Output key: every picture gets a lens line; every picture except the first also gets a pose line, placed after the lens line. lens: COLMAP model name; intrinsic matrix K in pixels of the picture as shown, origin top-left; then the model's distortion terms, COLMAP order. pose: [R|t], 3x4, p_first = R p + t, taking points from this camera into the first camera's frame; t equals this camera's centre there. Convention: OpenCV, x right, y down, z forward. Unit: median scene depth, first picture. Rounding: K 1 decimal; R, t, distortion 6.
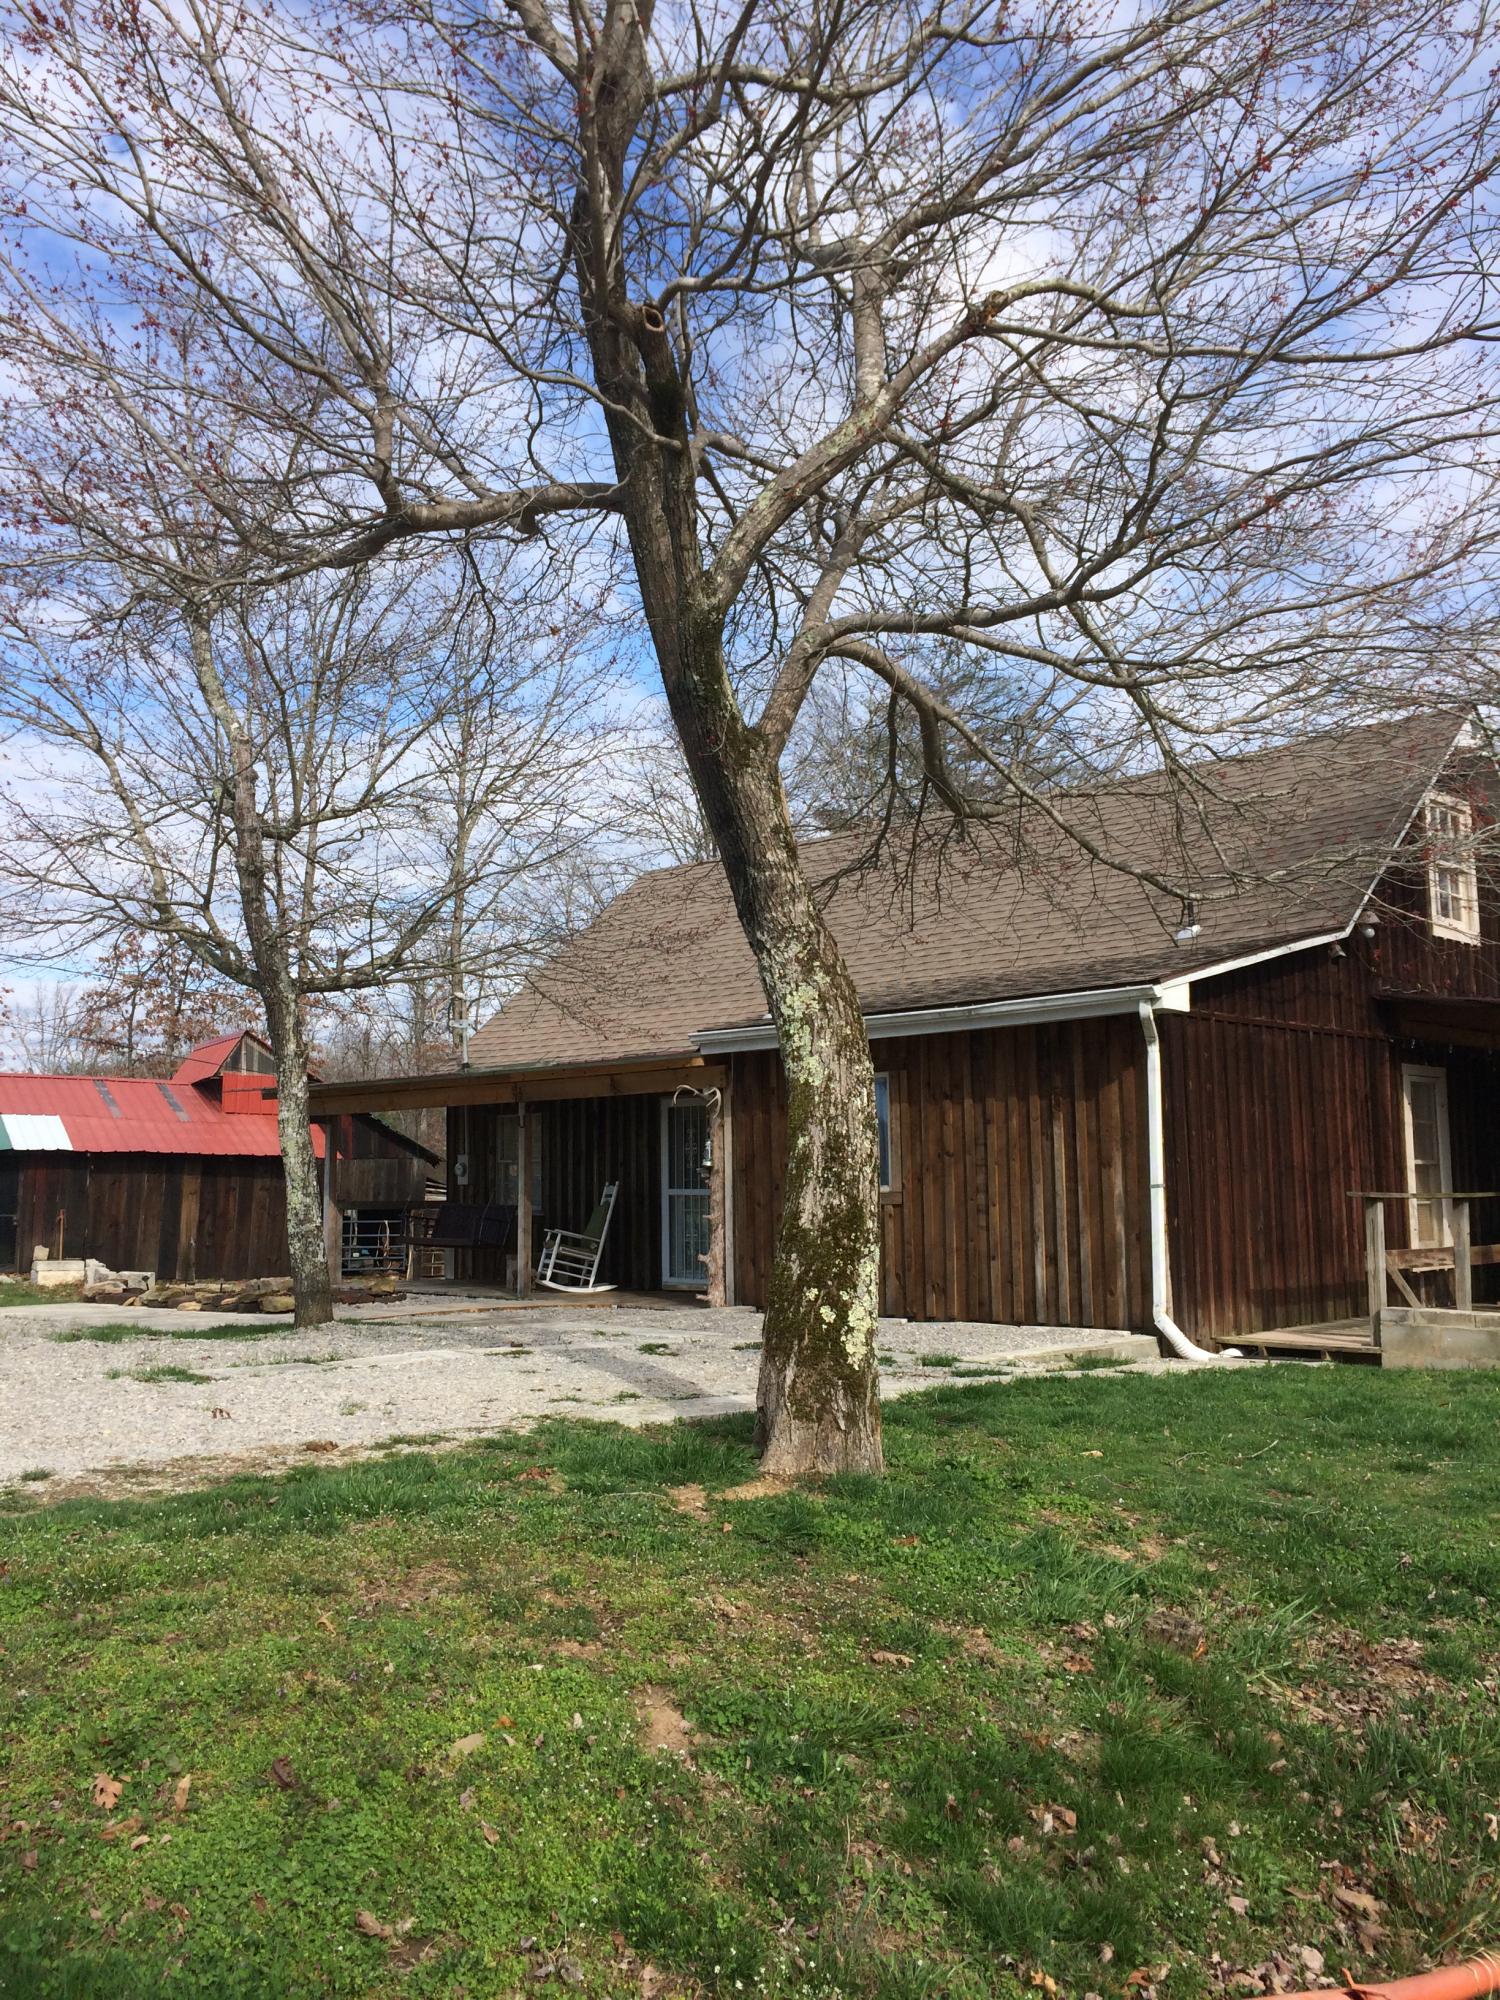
lens RADIAL K [[1703.3, 0, 750.0], [0, 1703.3, 1000.0], [0, 0, 1]] dist [-0.002078, -0.000261]
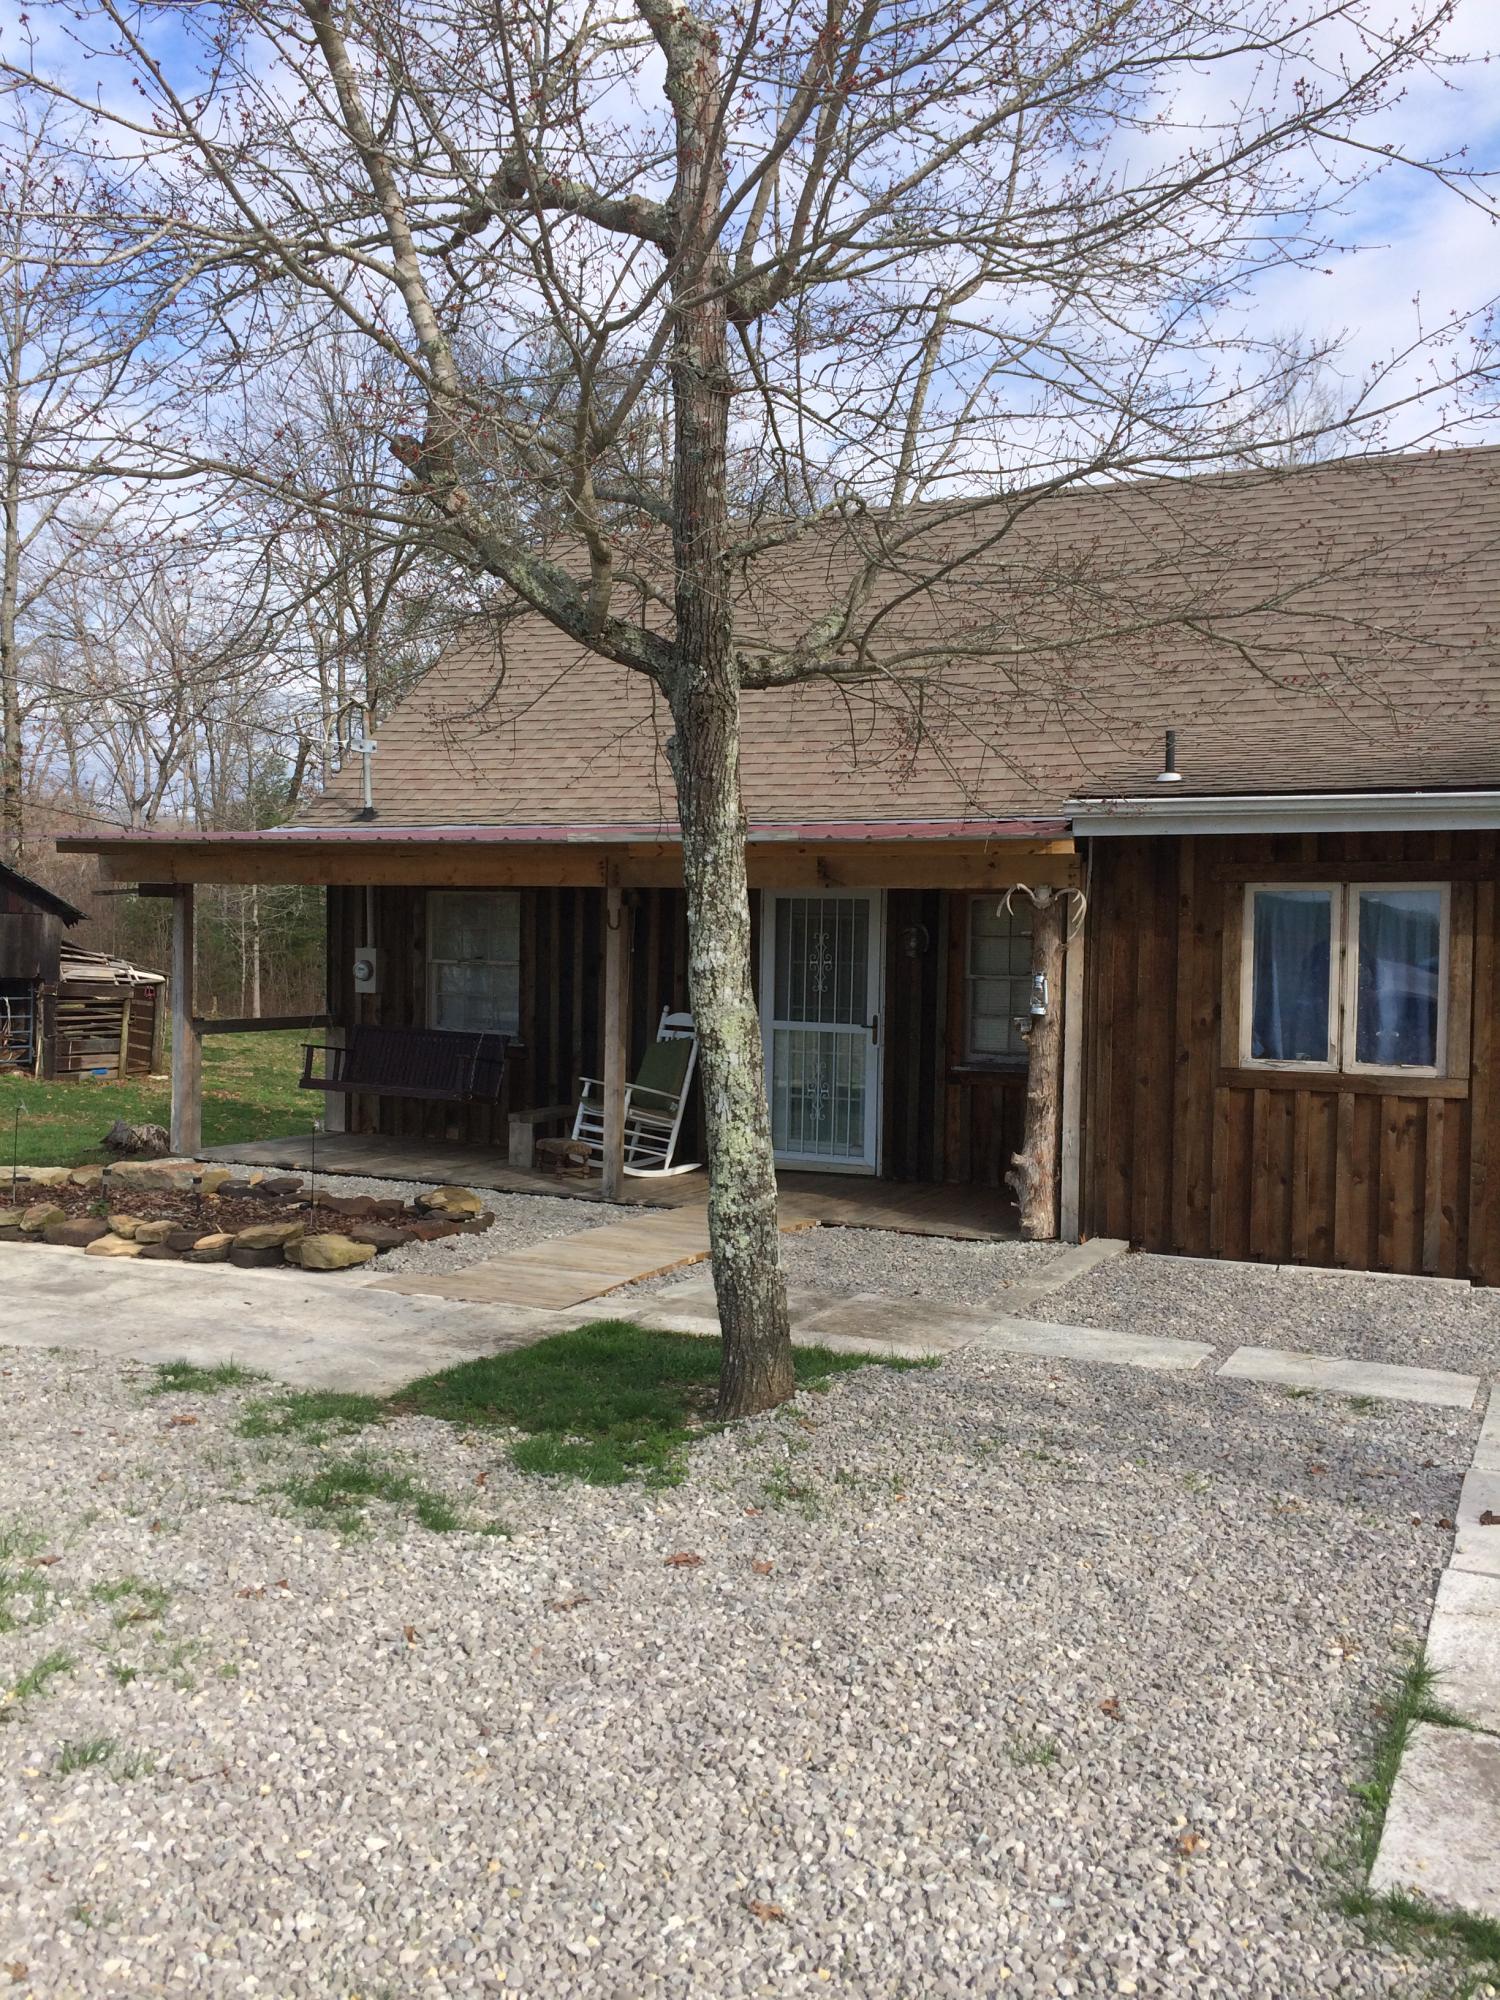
lens RADIAL K [[1703.3, 0, 750.0], [0, 1703.3, 1000.0], [0, 0, 1]] dist [-0.002078, -0.000261]
pose [[0.948877, 0.016194, 0.315230, -0.309064], [-0.063115, 0.988248, 0.139217, 0.011978], [-0.309271, -0.151996, 0.938749, 0.435099]]
